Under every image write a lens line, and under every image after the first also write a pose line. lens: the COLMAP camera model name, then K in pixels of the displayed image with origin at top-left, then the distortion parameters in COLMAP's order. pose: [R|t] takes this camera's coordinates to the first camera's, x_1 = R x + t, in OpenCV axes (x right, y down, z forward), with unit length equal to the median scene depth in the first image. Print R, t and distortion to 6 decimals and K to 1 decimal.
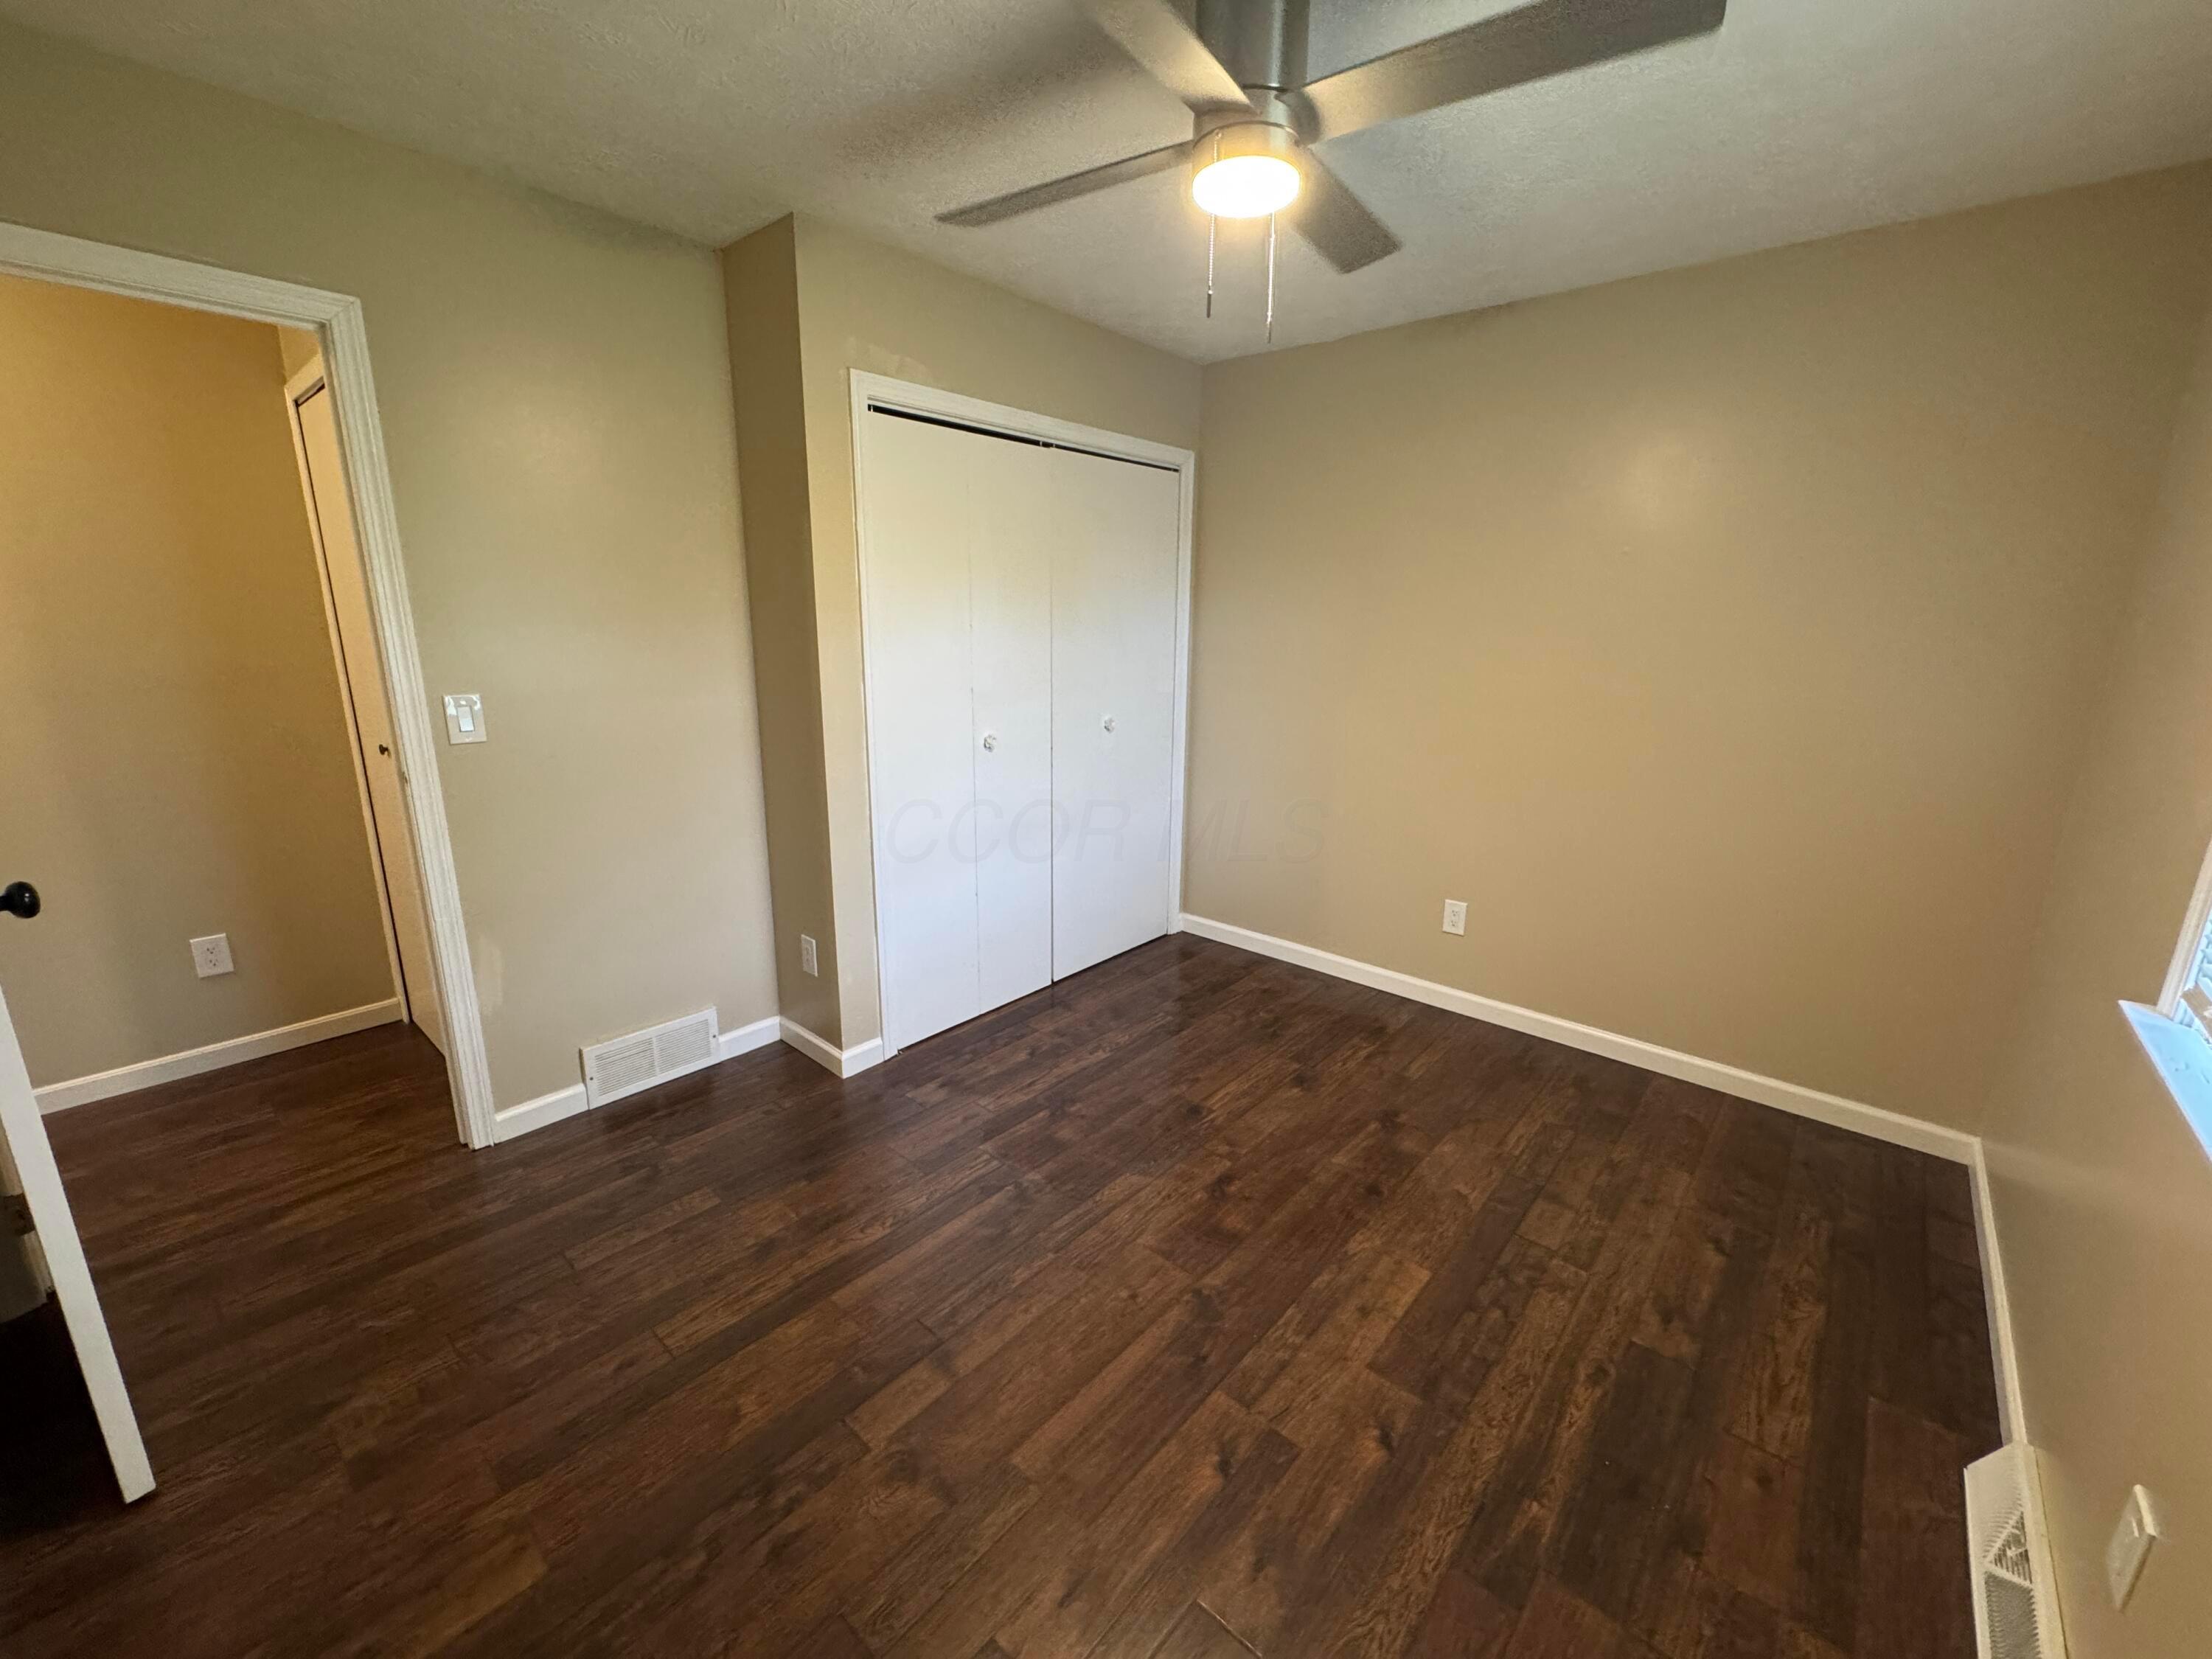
lens RADIAL K [[887.1, 0, 1102.2], [0, 887.1, 826.9], [0, 0, 1]] dist [-0.001785, -0.000387]
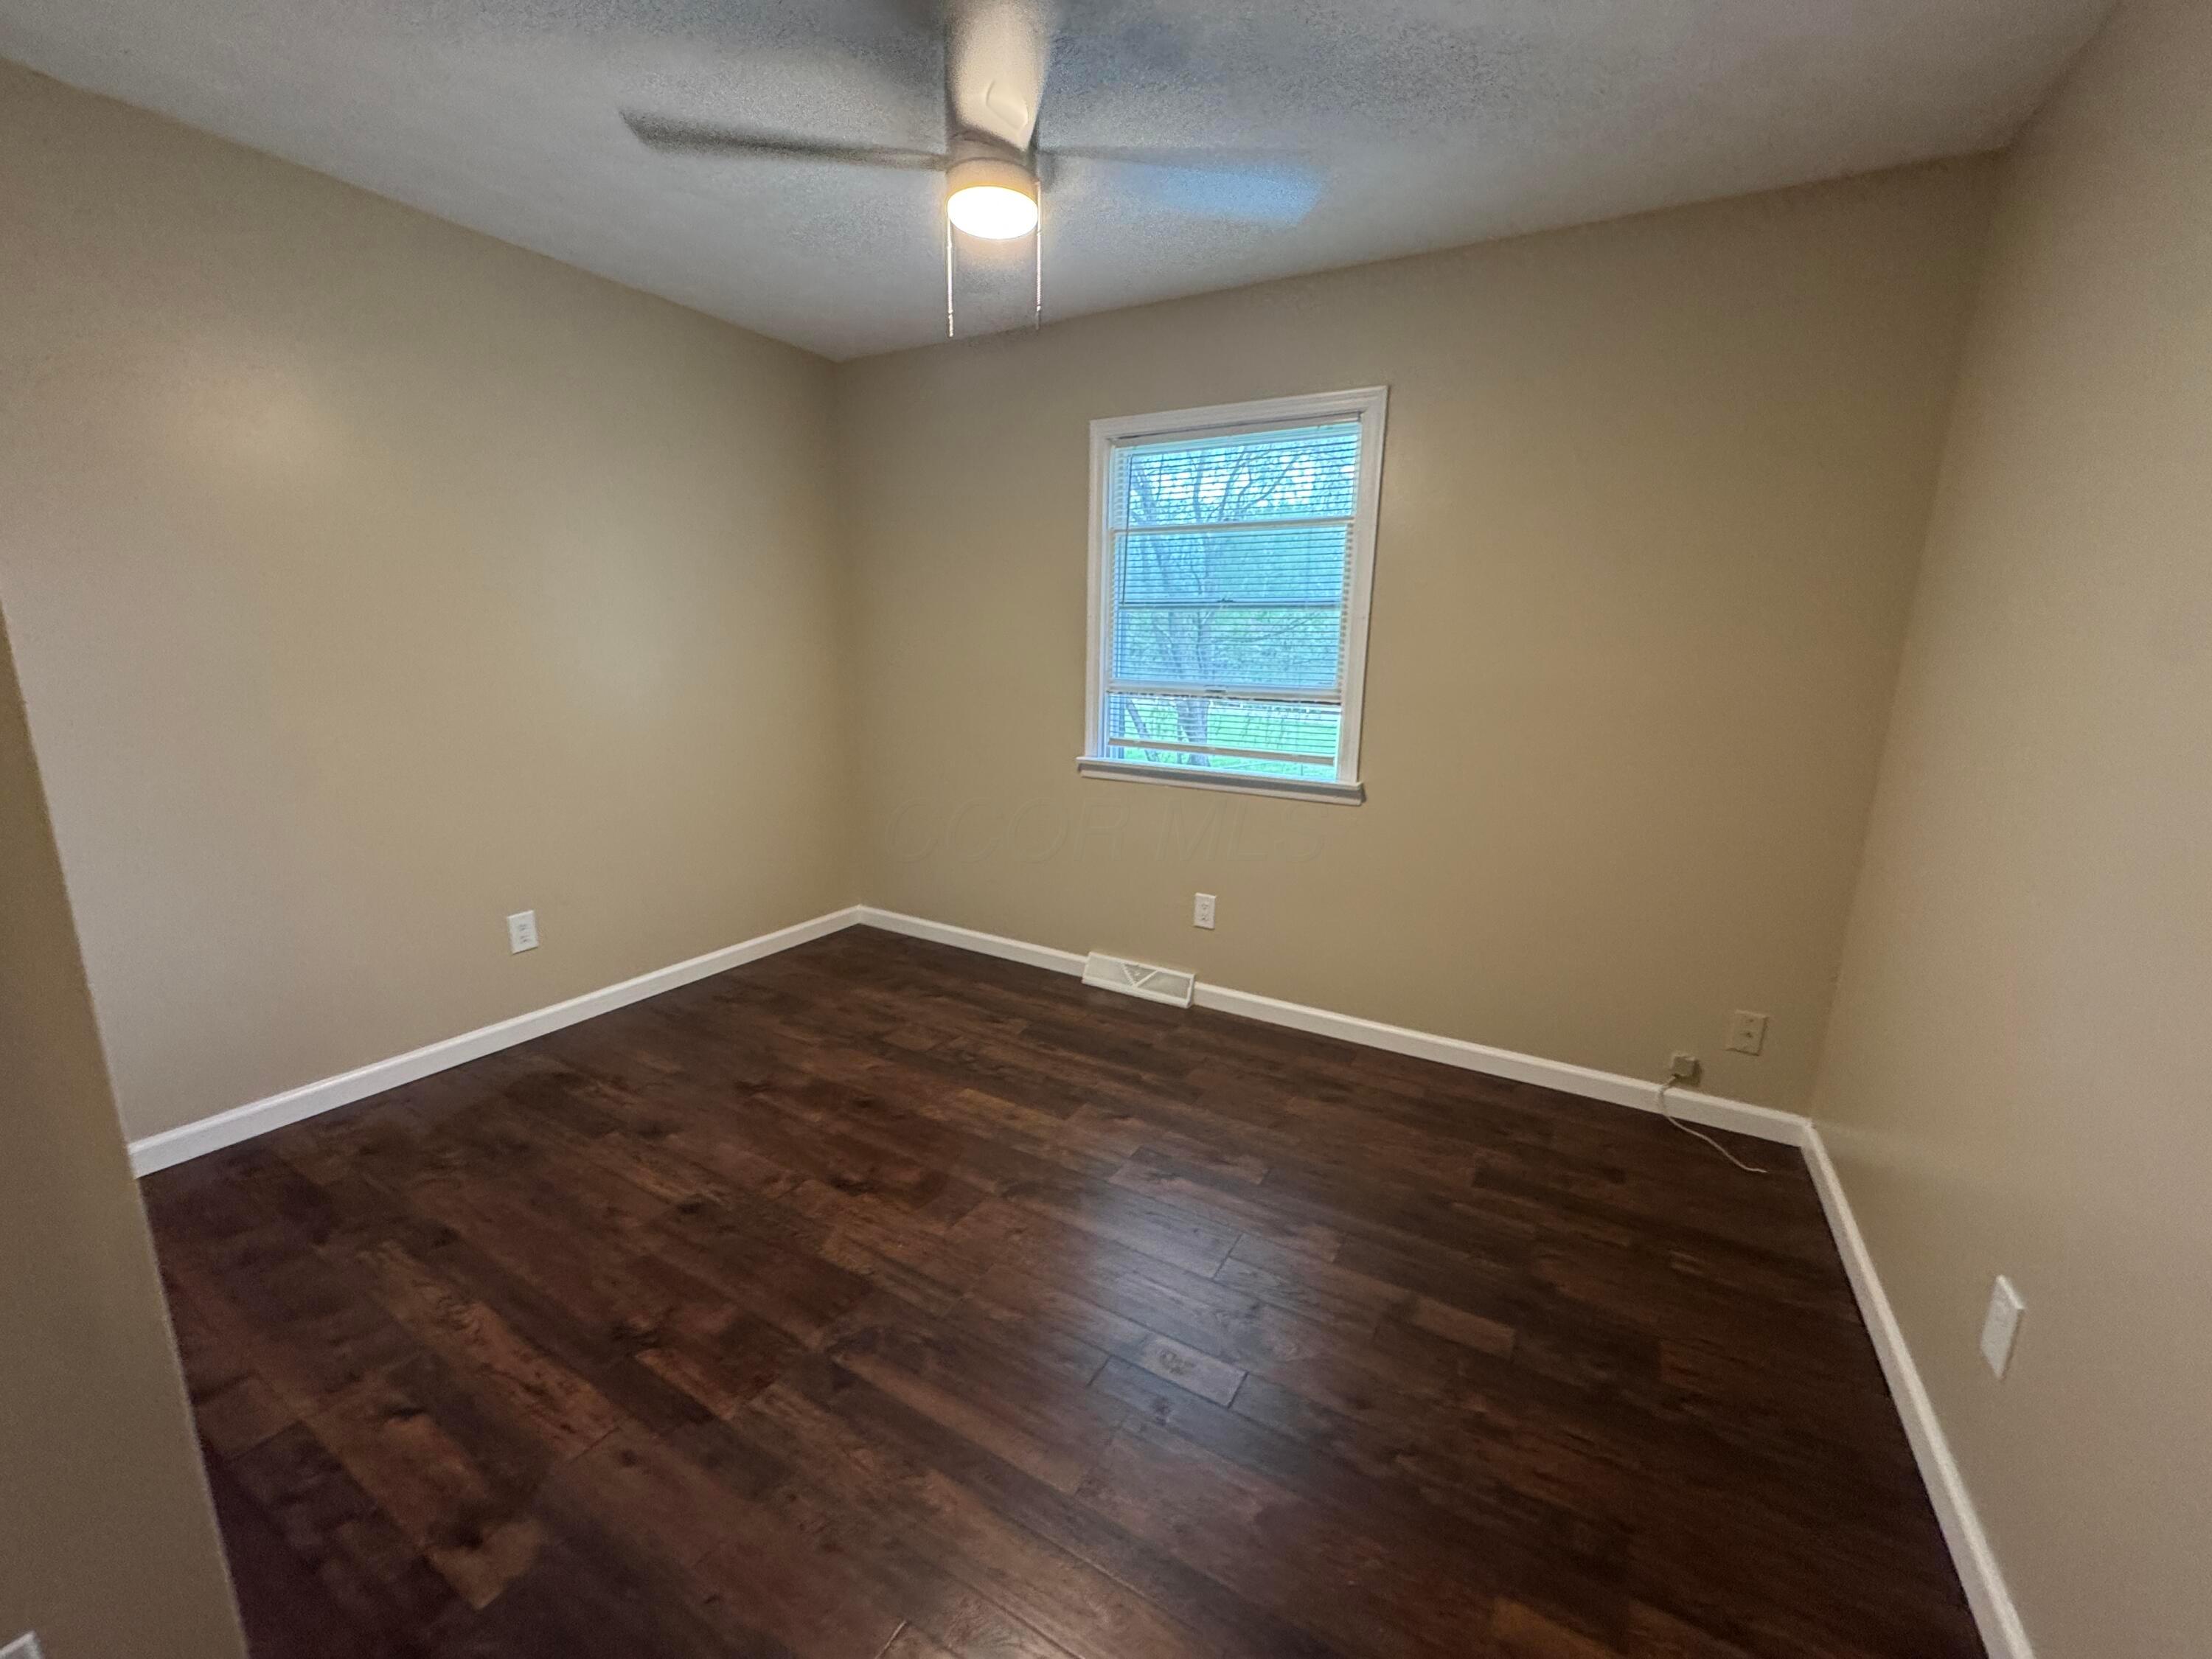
lens RADIAL K [[887.1, 0, 1102.2], [0, 887.1, 826.9], [0, 0, 1]] dist [-0.001785, -0.000387]
pose [[-0.196204, -0.221208, 0.955286, -0.744275], [0.207060, 0.942907, 0.260869, -0.148264], [-0.958452, 0.248986, -0.139199, 0.785155]]
